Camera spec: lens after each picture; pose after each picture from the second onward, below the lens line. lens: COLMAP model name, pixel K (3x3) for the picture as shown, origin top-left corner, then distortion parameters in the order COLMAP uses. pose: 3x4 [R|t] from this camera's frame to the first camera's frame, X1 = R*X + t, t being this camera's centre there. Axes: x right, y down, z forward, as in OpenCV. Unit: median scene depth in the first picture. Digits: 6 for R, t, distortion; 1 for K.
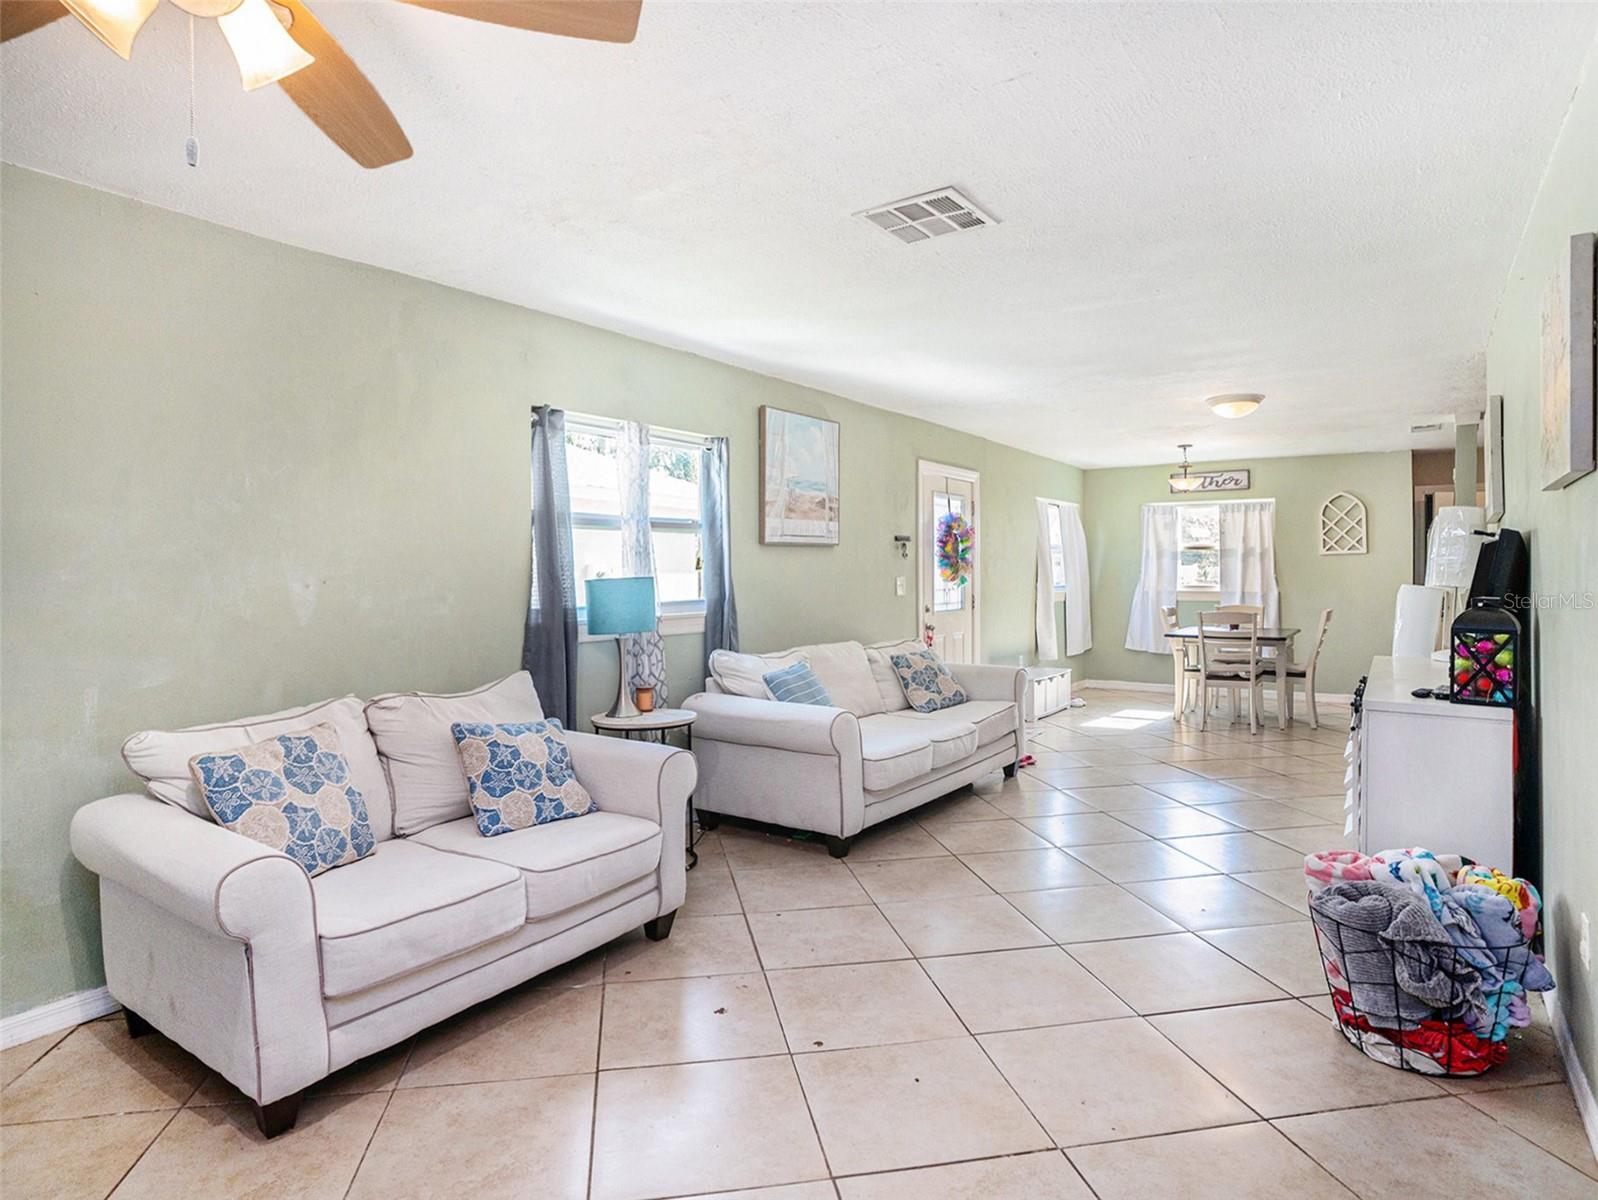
lens RADIAL K [[897.3, 0, 781.7], [0, 897.3, 590.1], [0, 0, 1]] dist [-0.078161, 0.043735]
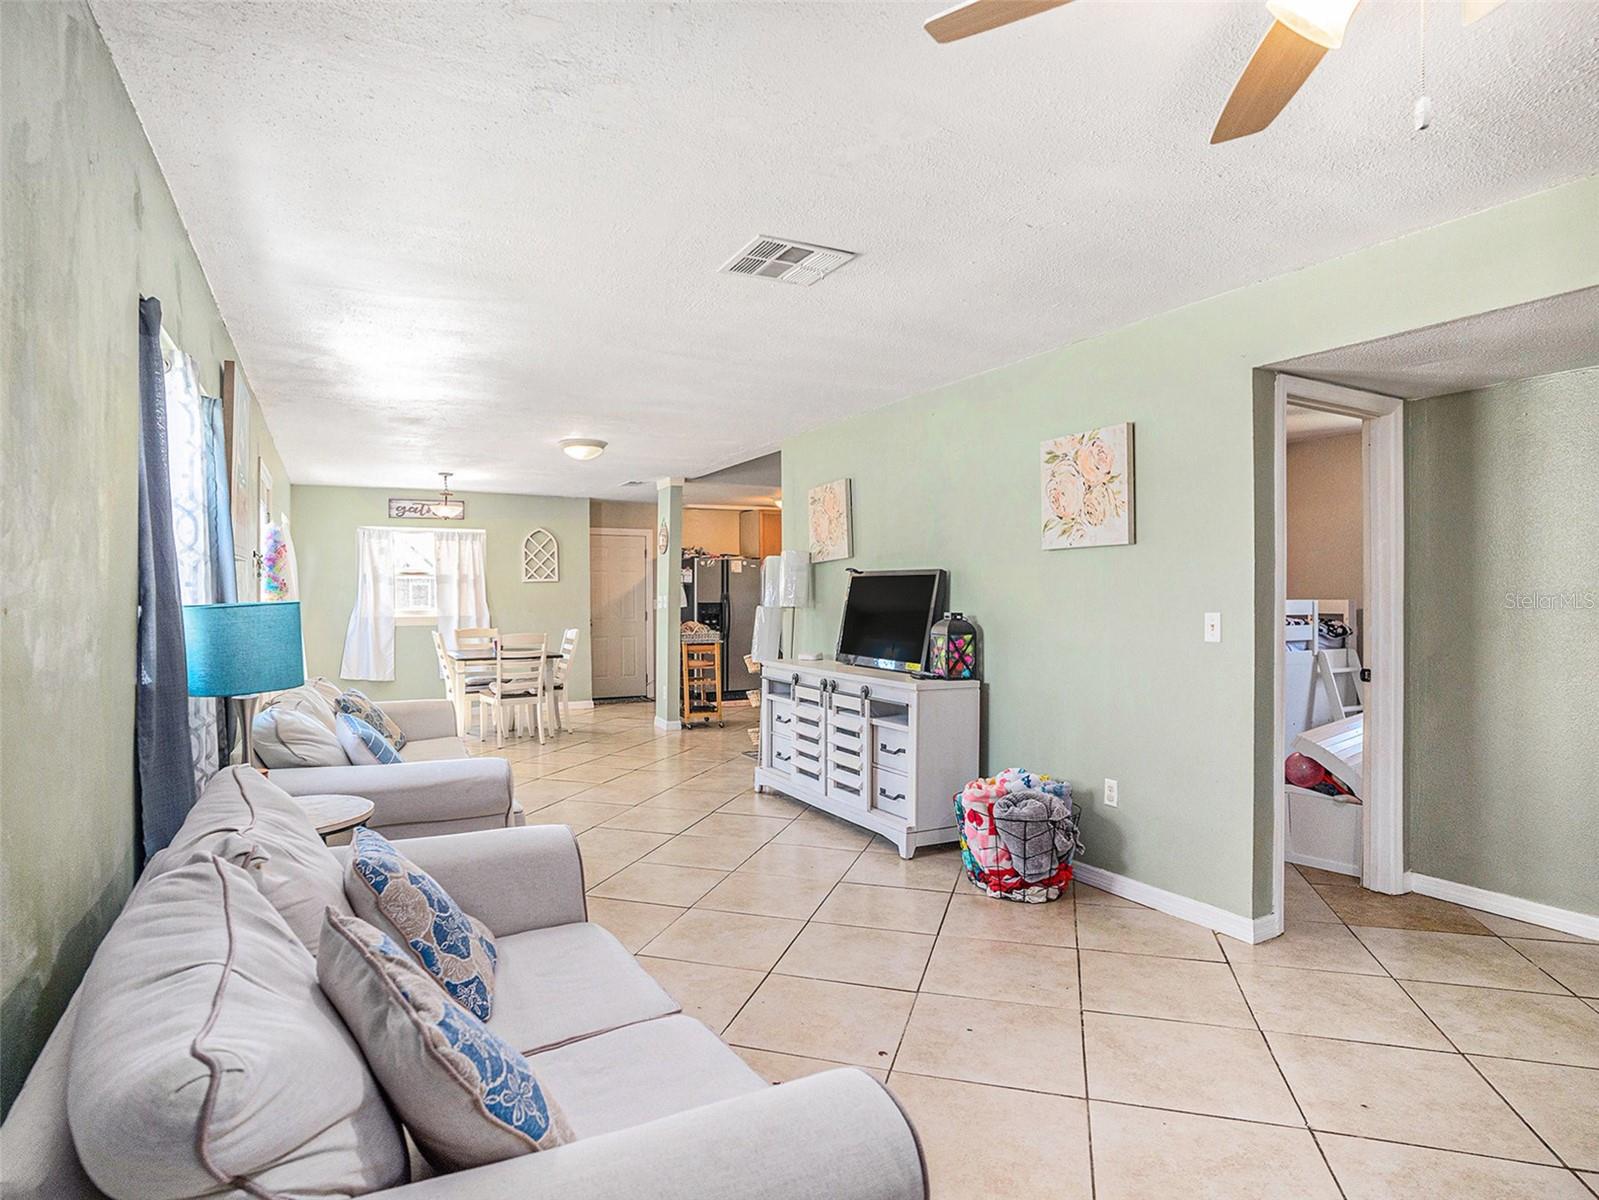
lens RADIAL K [[897.9, 0, 782.2], [0, 897.9, 590.1], [0, 0, 1]] dist [-0.078161, 0.043735]
pose [[0.454406, 0.009560, 0.890743, -0.266841], [0.017101, 0.999665, -0.019452, -0.001930], [-0.890631, 0.024072, 0.454090, 0.181454]]
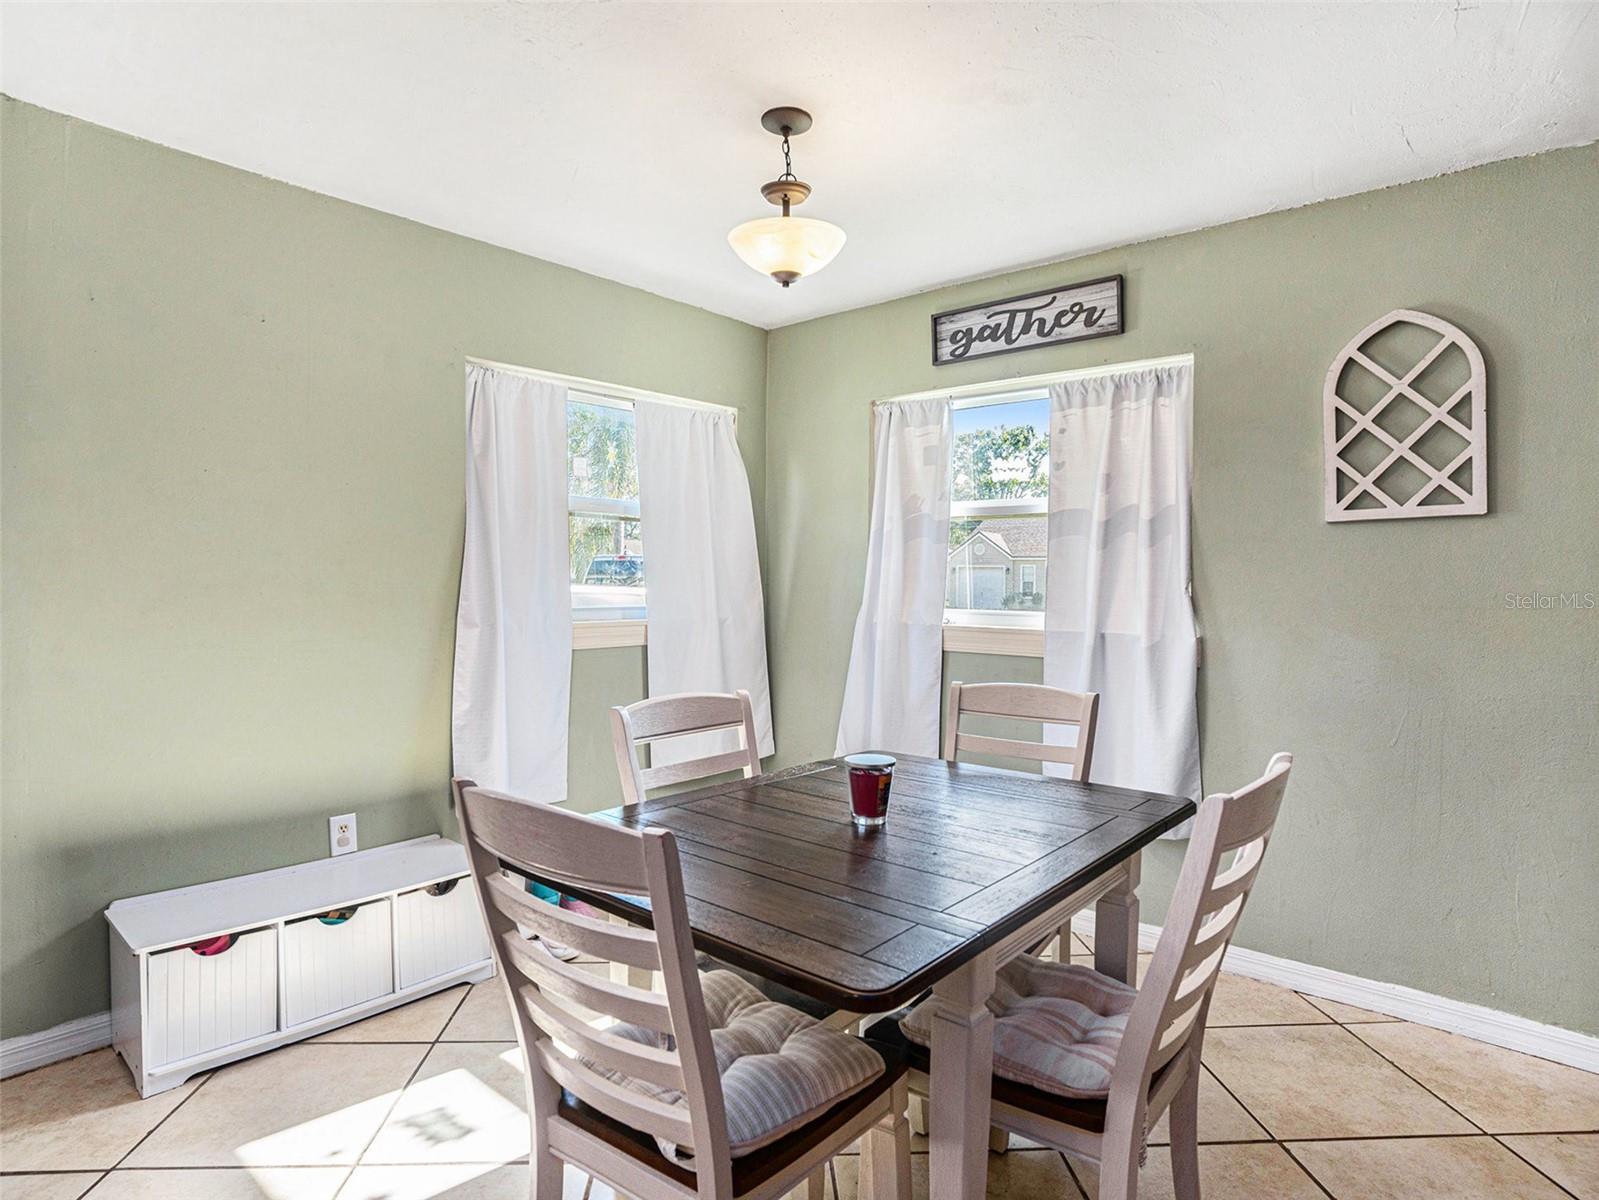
lens RADIAL K [[897.9, 0, 782.2], [0, 897.9, 590.1], [0, 0, 1]] dist [-0.078161, 0.043735]
pose [[0.994049, 0.016921, -0.107612, 0.466960], [-0.017292, 0.999847, -0.002513, -0.012980], [0.107553, 0.004359, 0.994190, 0.687732]]
